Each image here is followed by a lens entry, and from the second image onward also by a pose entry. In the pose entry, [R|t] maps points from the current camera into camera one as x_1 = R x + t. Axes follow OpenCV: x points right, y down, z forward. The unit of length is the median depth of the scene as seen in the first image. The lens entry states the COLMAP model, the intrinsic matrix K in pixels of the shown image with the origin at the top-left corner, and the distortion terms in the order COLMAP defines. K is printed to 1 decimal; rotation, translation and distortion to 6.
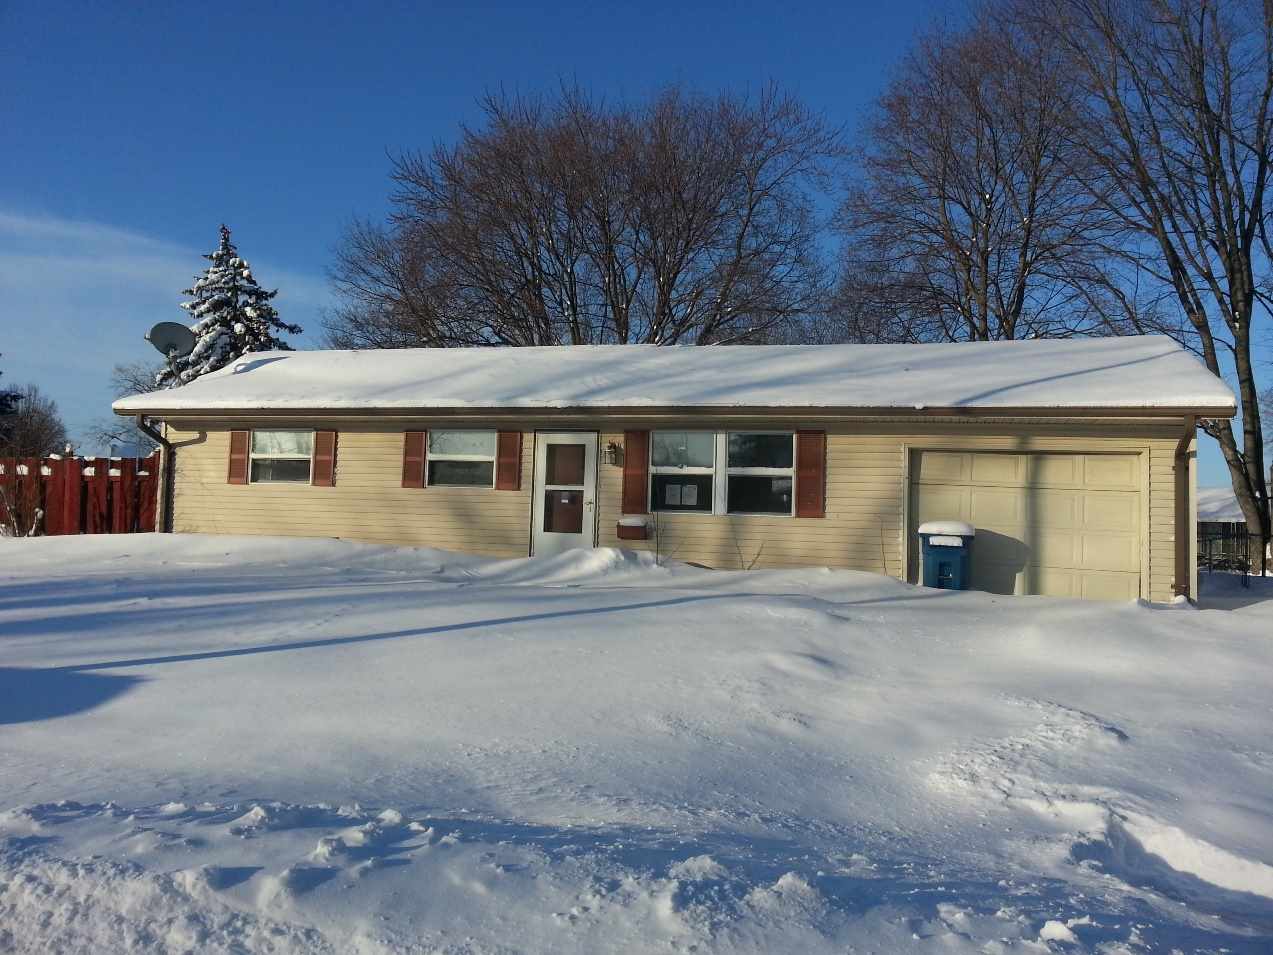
lens RADIAL K [[1027.9, 0, 636.5], [0, 1027.9, 477.5], [0, 0, 1]] dist [-0.025940, -0.001357]
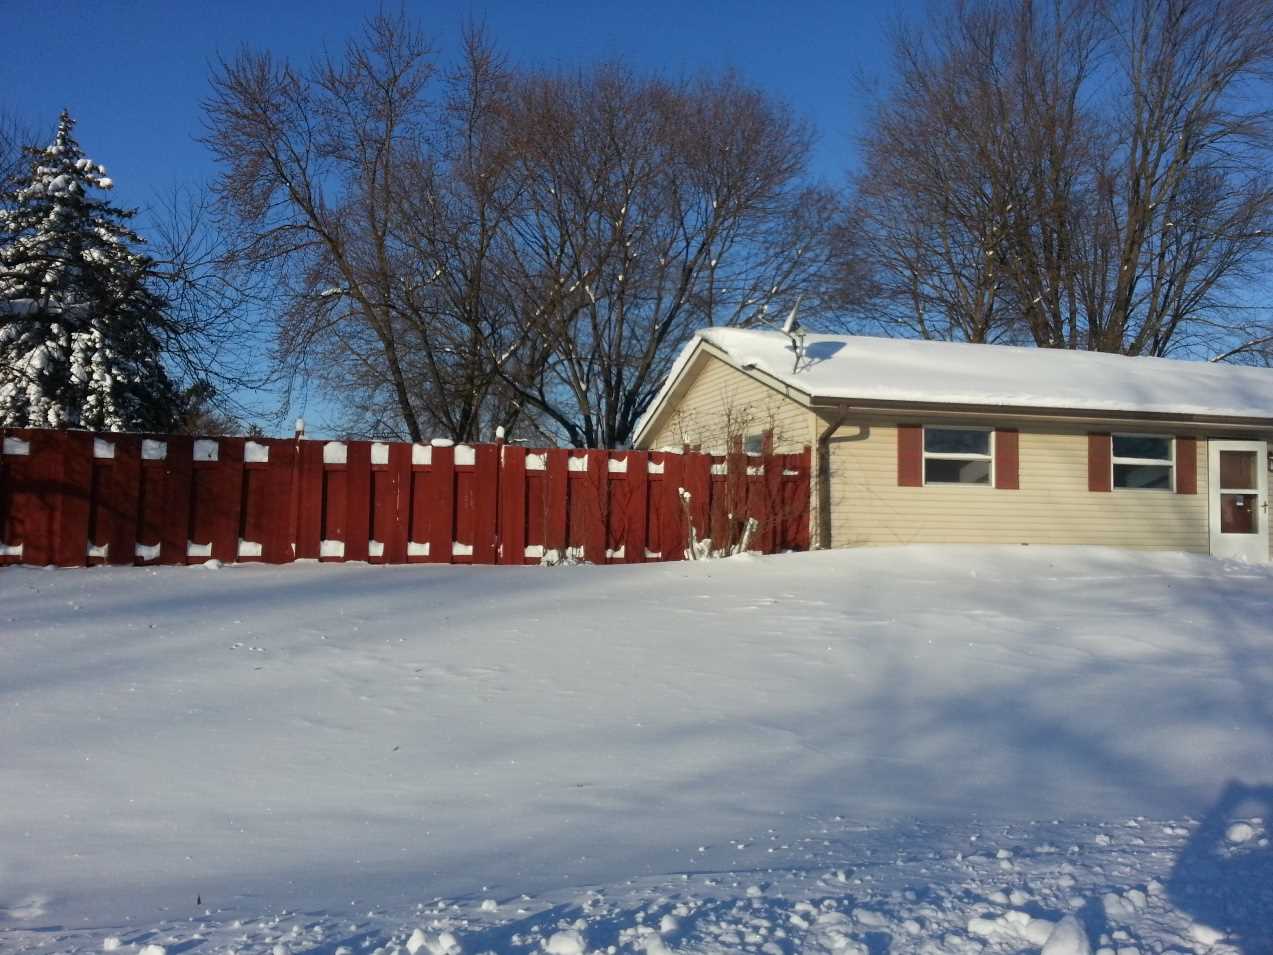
lens RADIAL K [[1027.9, 0, 636.5], [0, 1027.9, 477.5], [0, 0, 1]] dist [-0.025940, -0.001357]
pose [[0.837927, -0.006304, 0.545746, -1.077046], [-0.009319, 0.999622, 0.025854, -0.024120], [-0.545703, -0.026750, 0.837552, 0.406658]]
